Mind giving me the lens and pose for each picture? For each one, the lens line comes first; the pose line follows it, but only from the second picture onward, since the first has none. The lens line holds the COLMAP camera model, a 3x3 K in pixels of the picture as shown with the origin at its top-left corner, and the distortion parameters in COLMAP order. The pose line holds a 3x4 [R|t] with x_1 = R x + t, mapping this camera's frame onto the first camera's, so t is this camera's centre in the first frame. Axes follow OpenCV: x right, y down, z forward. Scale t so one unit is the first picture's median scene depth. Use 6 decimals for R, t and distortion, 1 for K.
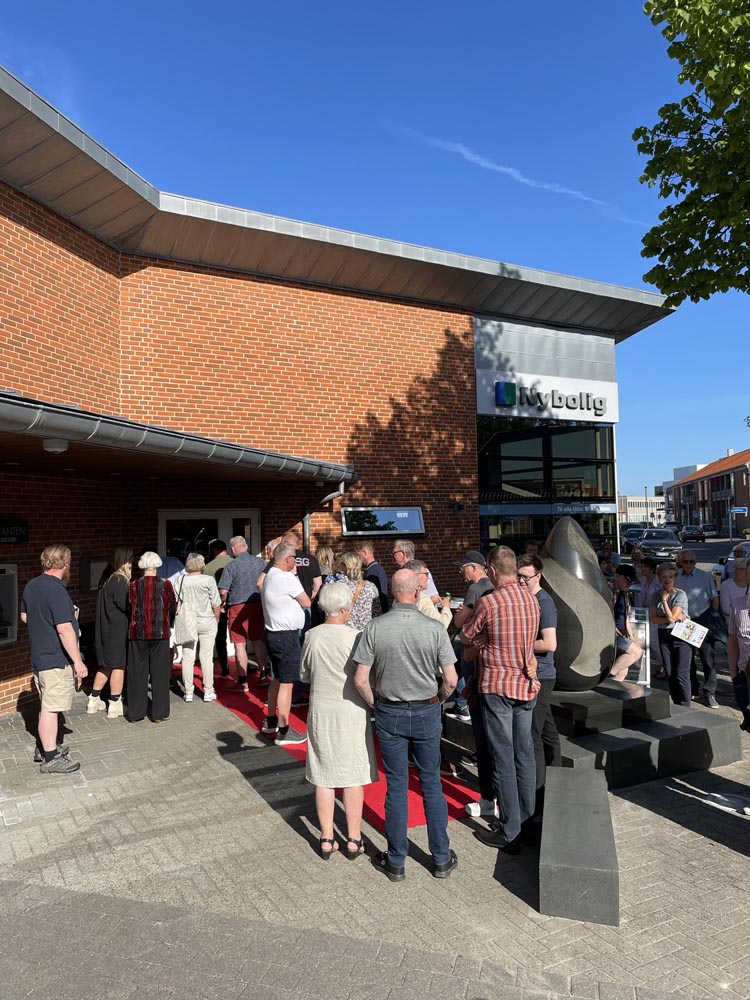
lens RADIAL K [[754.7, 0, 380.8], [0, 754.7, 492.0], [0, 0, 1]] dist [0.104252, -0.136460]
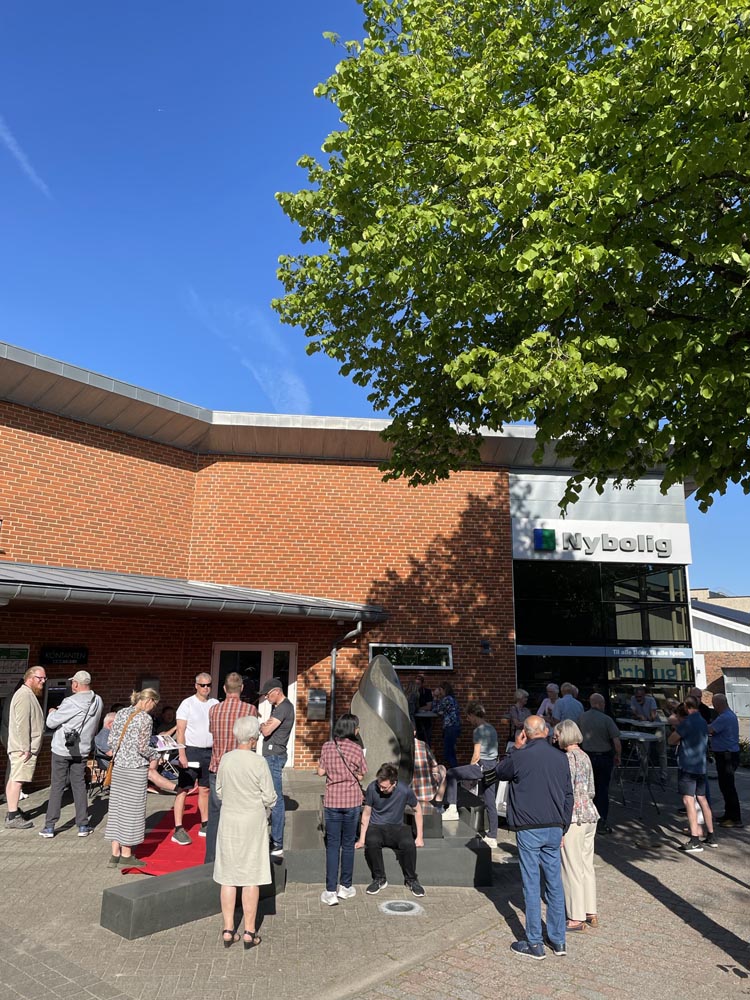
lens RADIAL K [[754.7, 0, 380.8], [0, 754.7, 492.0], [0, 0, 1]] dist [0.104252, -0.136460]
pose [[0.908869, -0.058087, -0.413017, 0.535550], [-0.014998, 0.985062, -0.171543, -0.011214], [0.416812, 0.162104, 0.894422, -0.088305]]
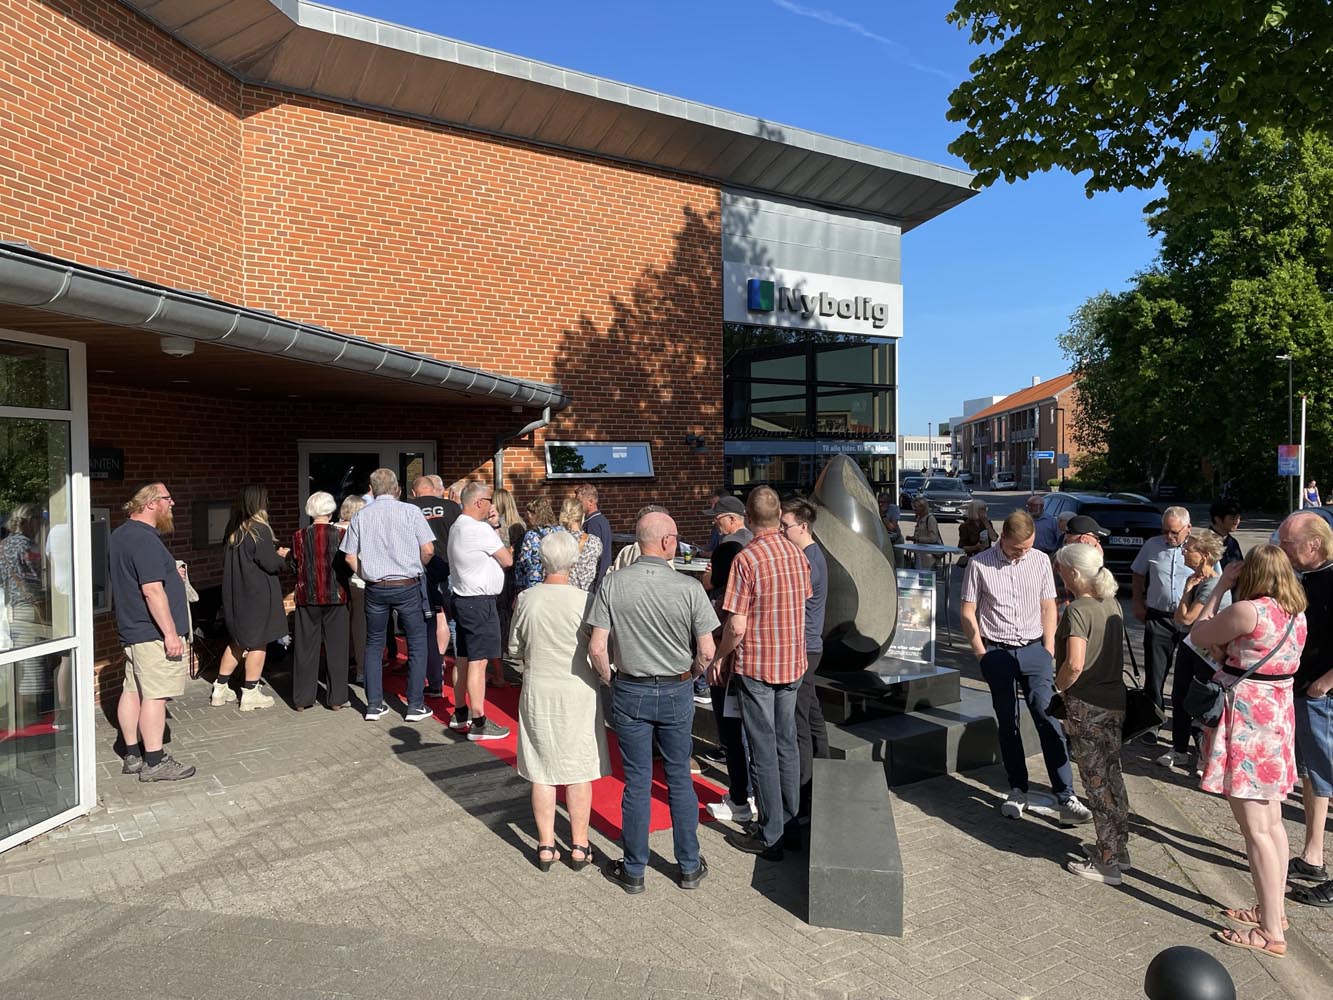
lens RADIAL K [[1009.0, 0, 666.9], [0, 1009.0, 491.2], [0, 0, 1]] dist [0.096844, -0.124588]
pose [[0.996348, 0.009977, 0.084795, -0.018508], [-0.015326, 0.997917, 0.062671, 0.005783], [-0.083993, -0.063741, 0.994426, -0.023447]]
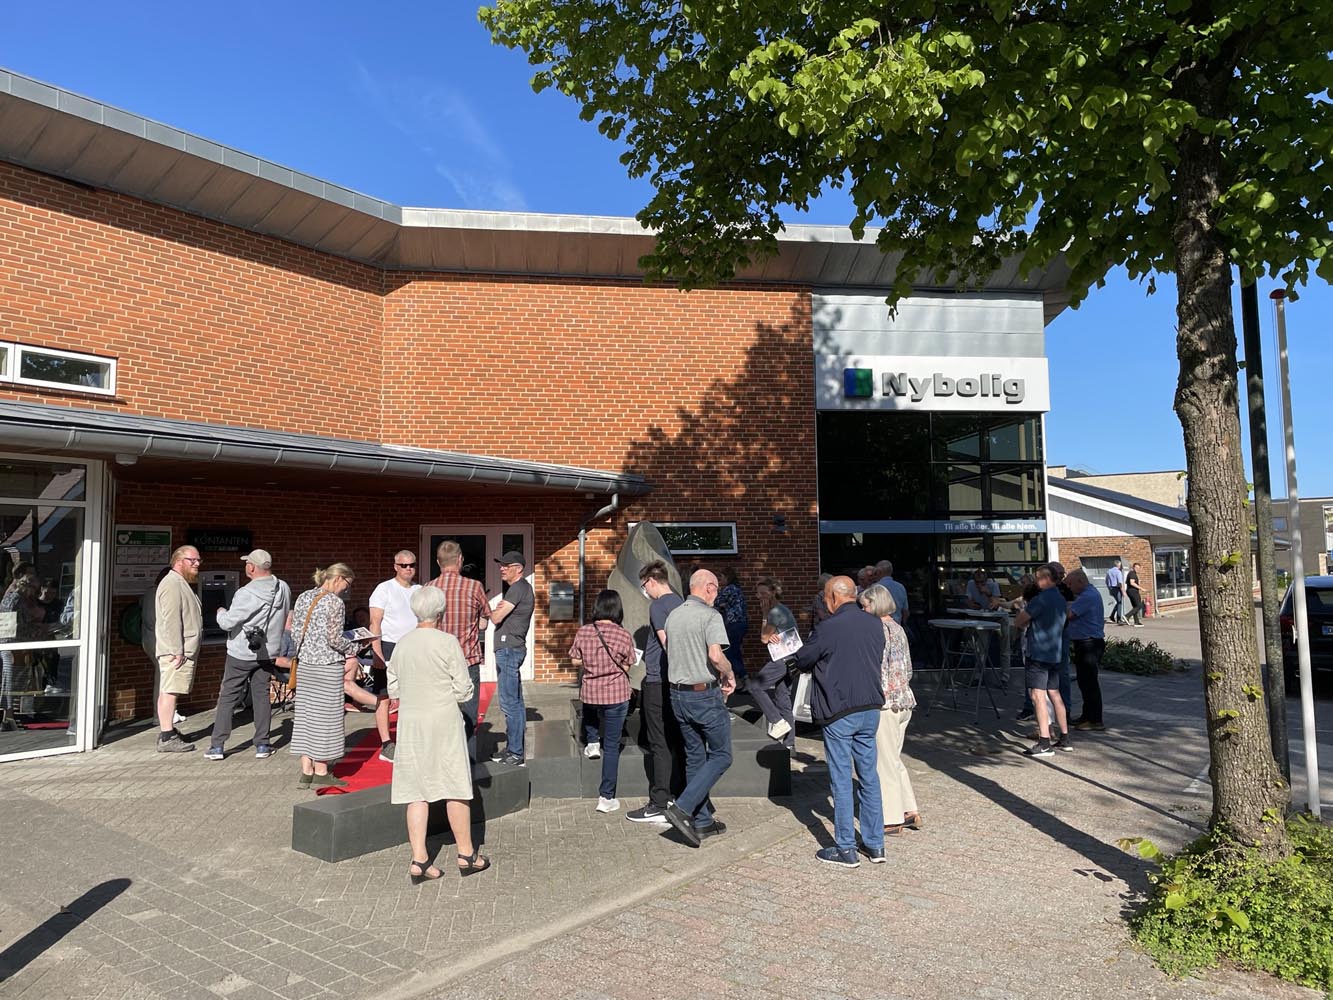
lens RADIAL K [[1006.1, 0, 674.8], [0, 1006.1, 485.1], [0, 0, 1]] dist [0.104252, -0.136460]
pose [[0.922754, -0.021848, -0.384771, 0.527490], [0.006880, 0.999167, -0.040236, 0.027420], [0.385329, 0.034481, 0.922135, -0.079564]]
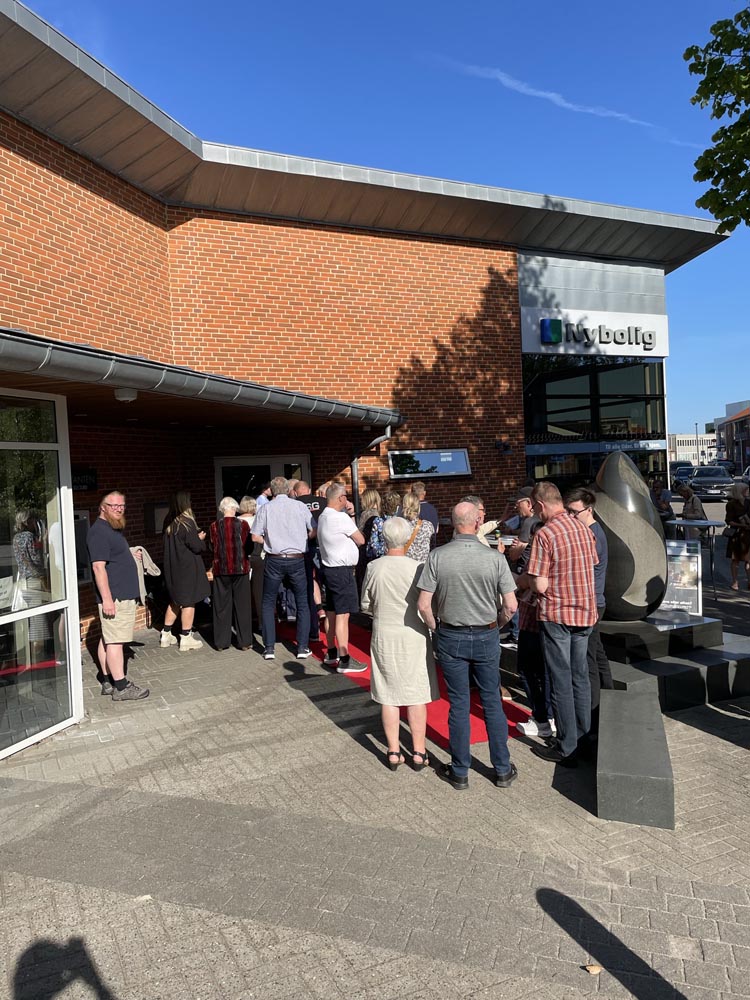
lens RADIAL K [[756.7, 0, 368.0], [0, 756.7, 490.3], [0, 0, 1]] dist [0.098641, -0.127579]
pose [[0.997228, -0.024410, -0.070295, -0.010545], [0.029029, 0.997434, 0.065442, 0.006462], [0.068517, -0.067301, 0.995377, -0.022731]]
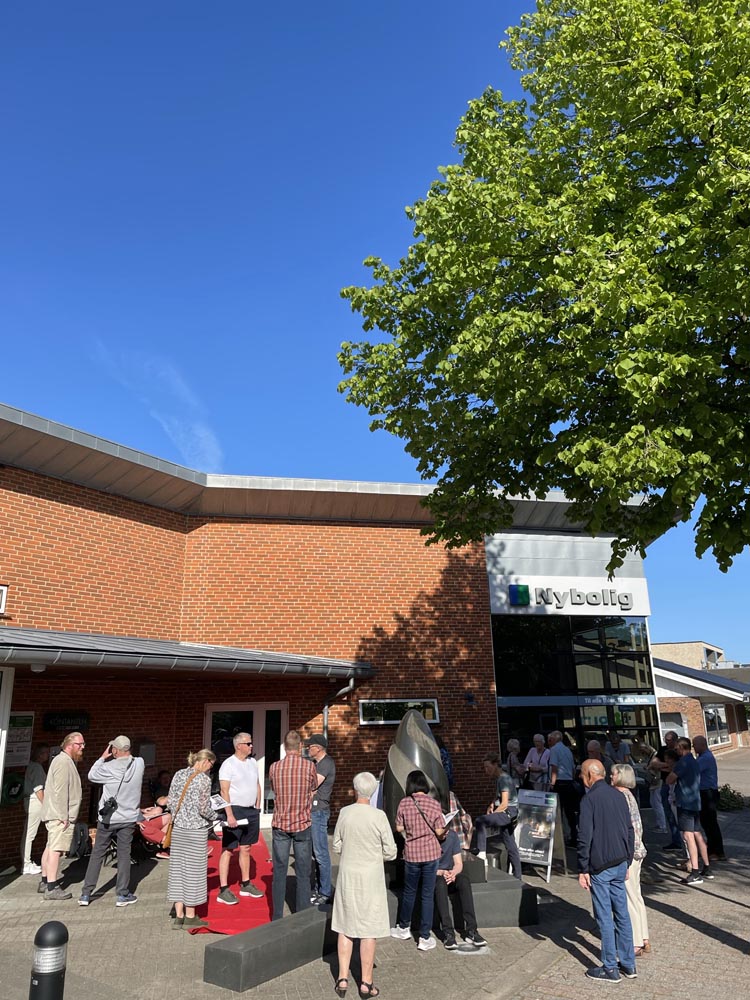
lens RADIAL K [[757.0, 0, 375.0], [0, 757.0, 500.0], [0, 0, 1]] dist [0.096844, -0.124588]
pose [[0.948929, -0.084683, -0.303913, 0.424205], [0.013242, 0.973145, -0.229811, -0.011743], [0.315212, 0.214050, 0.924567, -0.202585]]
